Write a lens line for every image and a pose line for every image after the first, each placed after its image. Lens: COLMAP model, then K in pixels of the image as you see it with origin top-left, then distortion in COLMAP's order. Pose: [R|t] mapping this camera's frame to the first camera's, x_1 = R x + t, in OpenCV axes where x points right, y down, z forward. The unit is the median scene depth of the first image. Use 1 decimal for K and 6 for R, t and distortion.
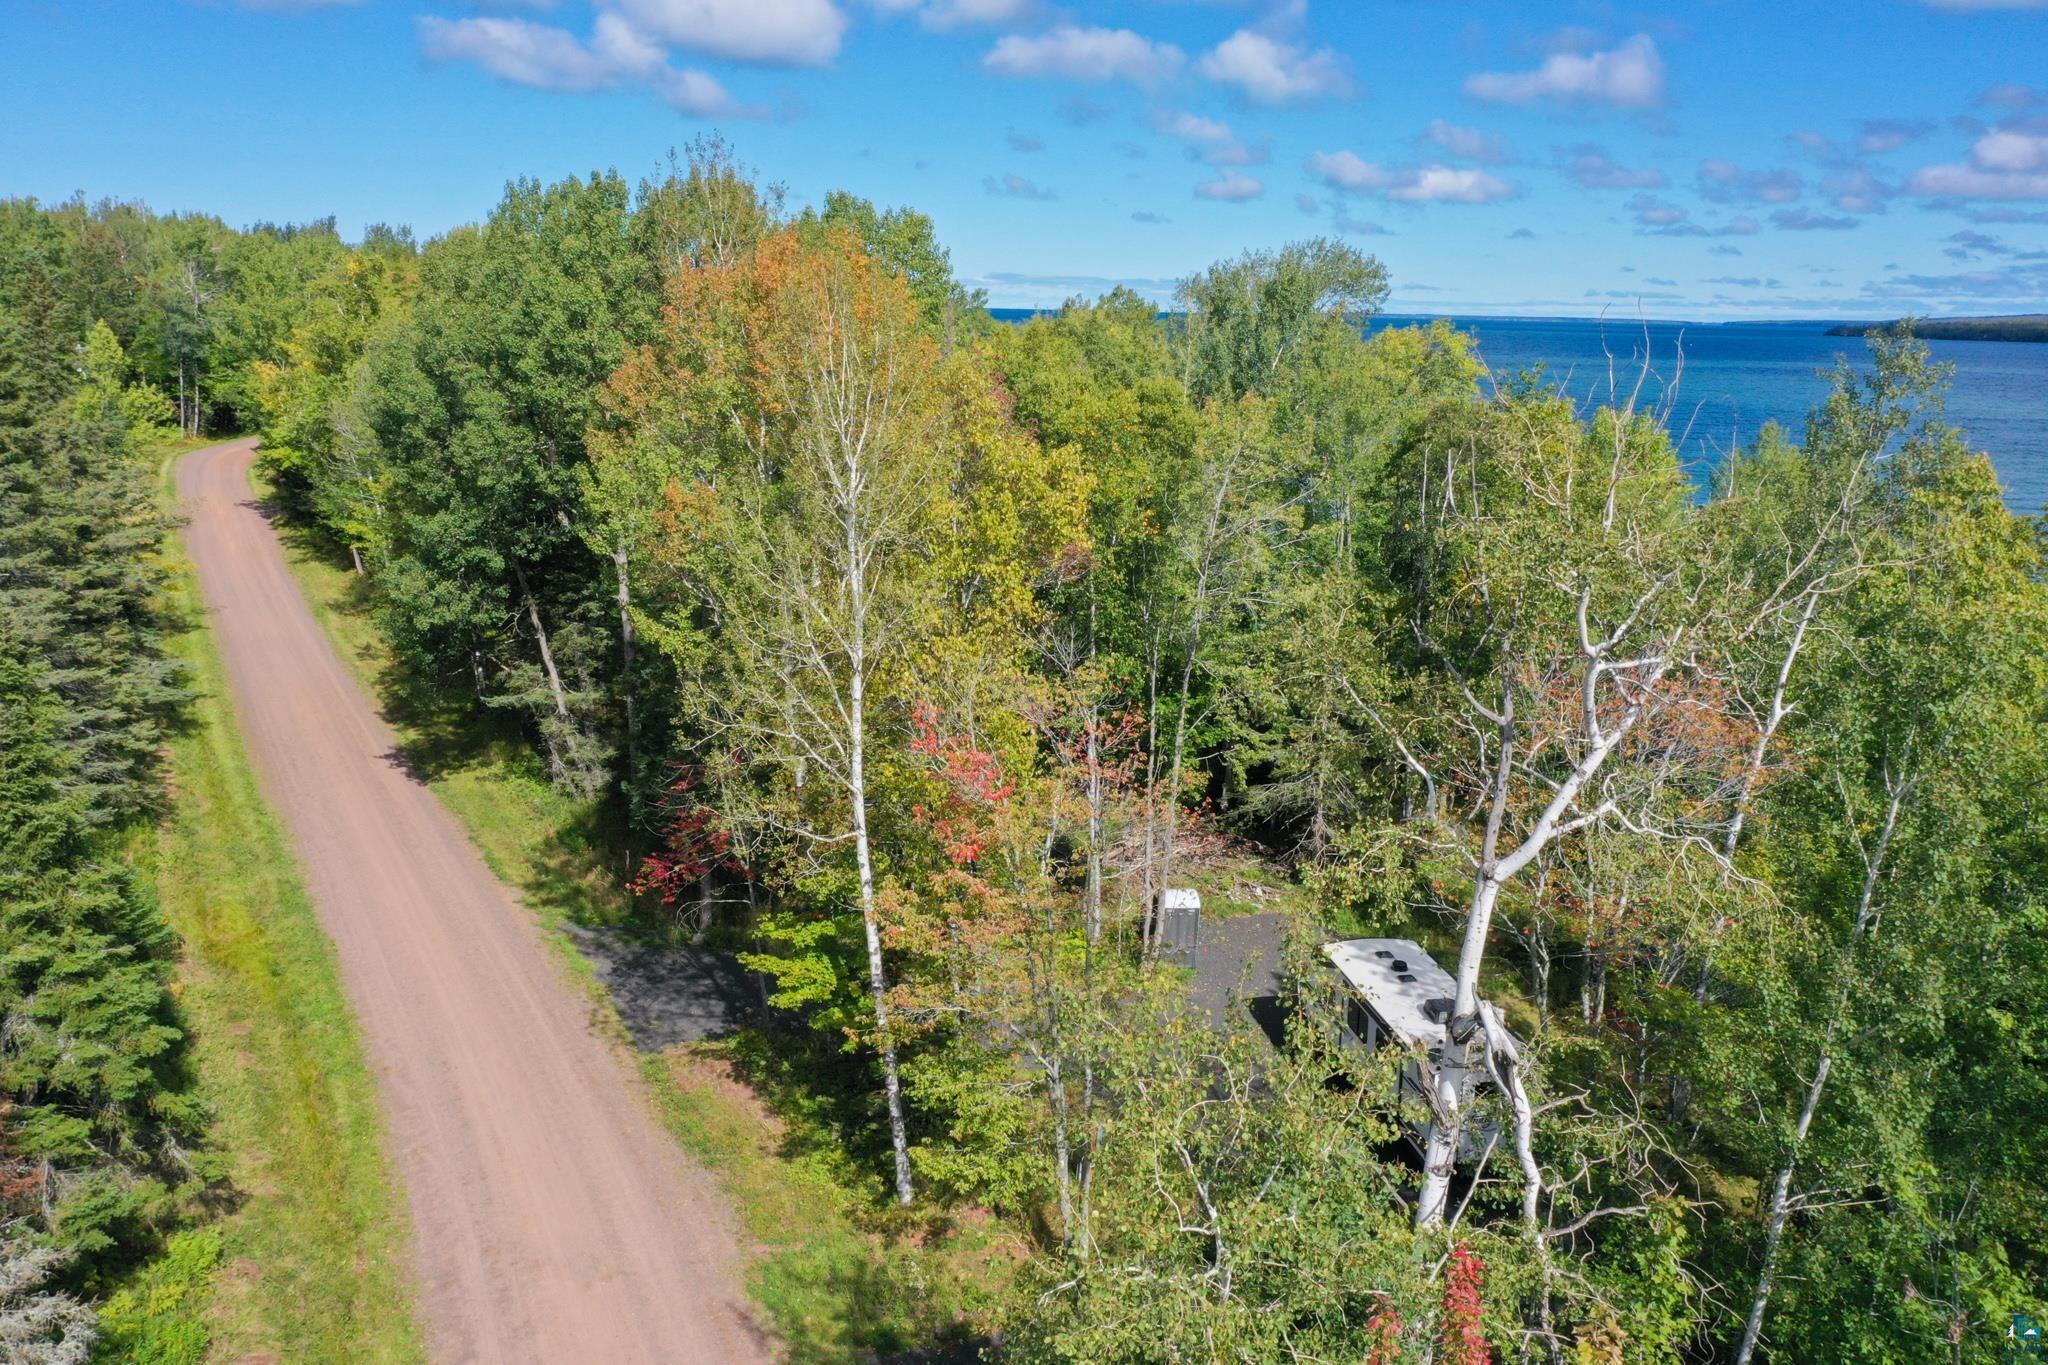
lens RADIAL K [[1641.8, 0, 1029.2], [0, 1641.8, 639.1], [0, 0, 1]] dist [-0.002530, -0.002609]
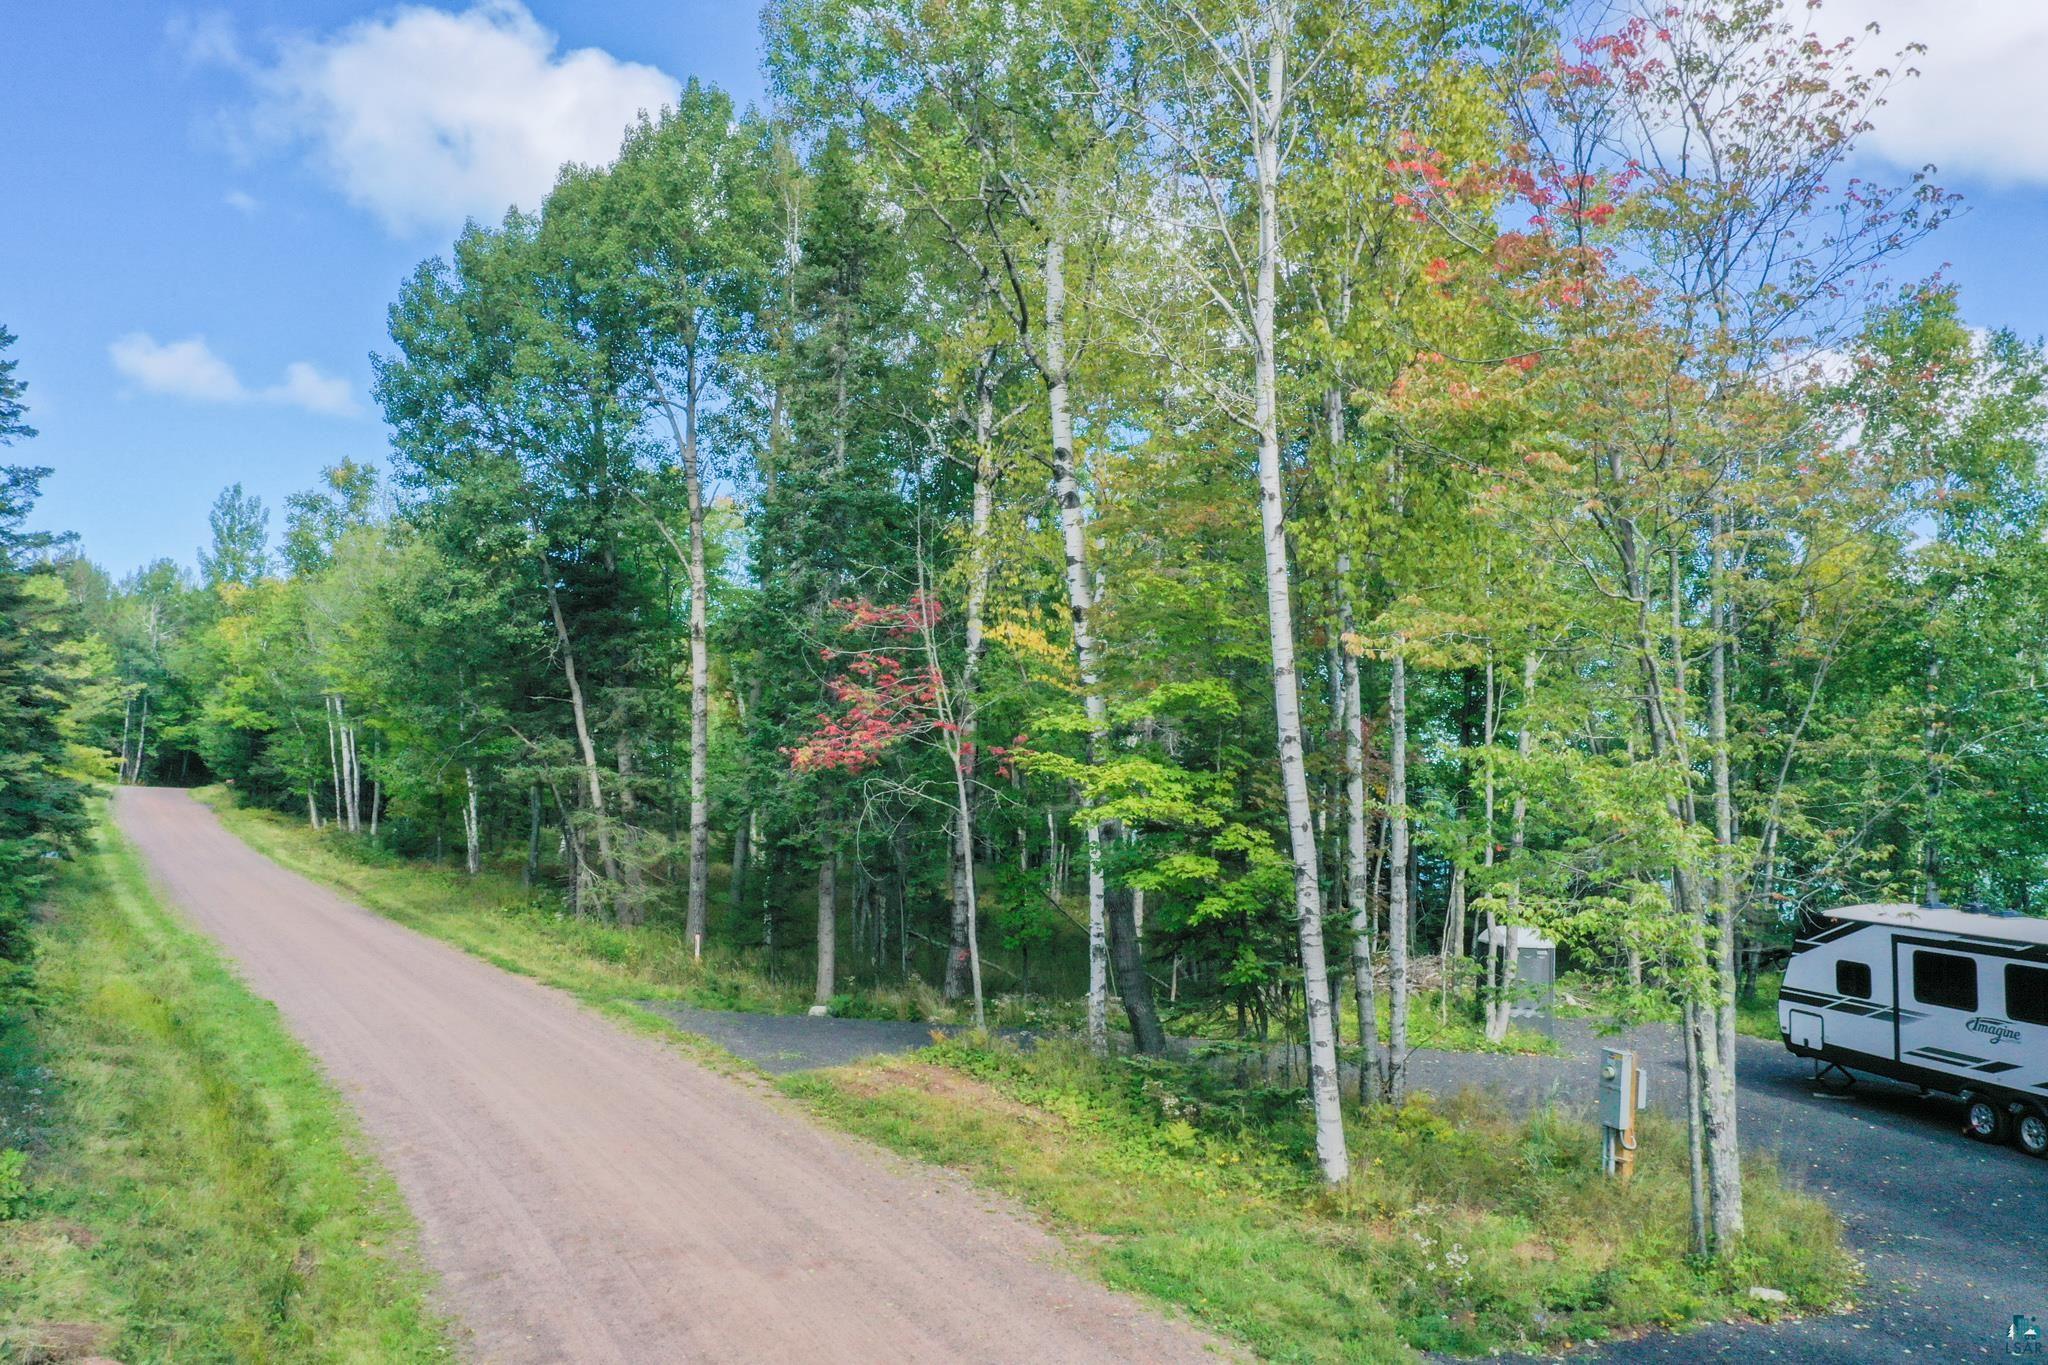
lens RADIAL K [[1641.8, 0, 1029.2], [0, 1641.8, 639.1], [0, 0, 1]] dist [-0.002530, -0.002609]
pose [[0.999467, -0.009389, 0.031275, -0.134616], [0.017695, 0.960689, -0.277062, 0.224668], [-0.027445, 0.277468, 0.960343, 0.308536]]
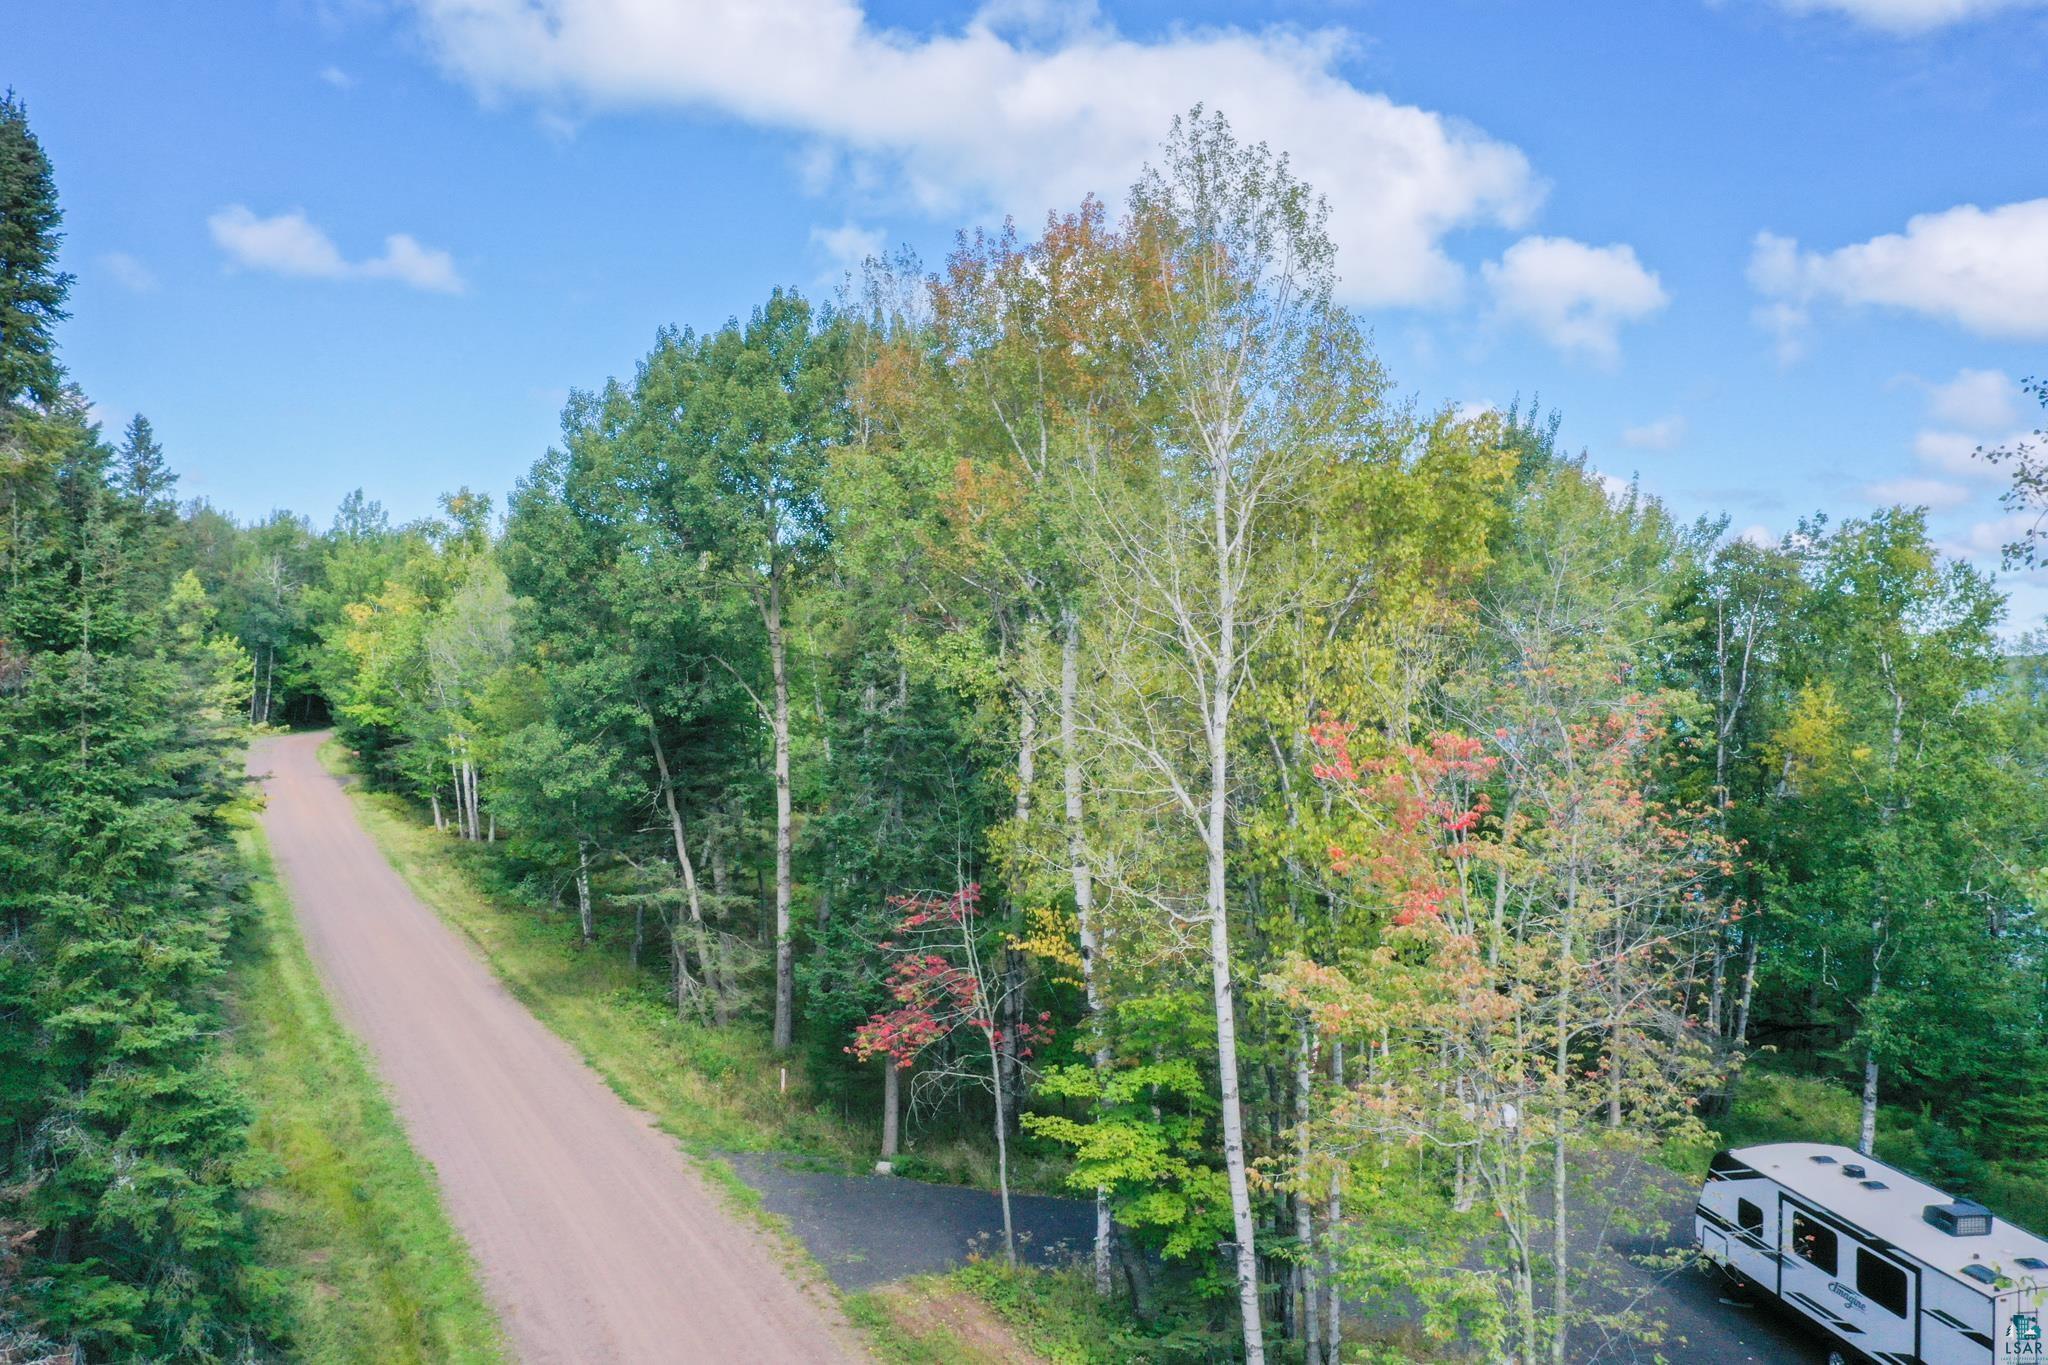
lens RADIAL K [[1641.8, 0, 1029.2], [0, 1641.8, 639.1], [0, 0, 1]] dist [-0.002530, -0.002609]
pose [[0.999710, -0.004199, -0.023710, -0.111098], [-0.000814, 0.978226, -0.207539, 0.097056], [0.024066, 0.207498, 0.977939, 0.170909]]
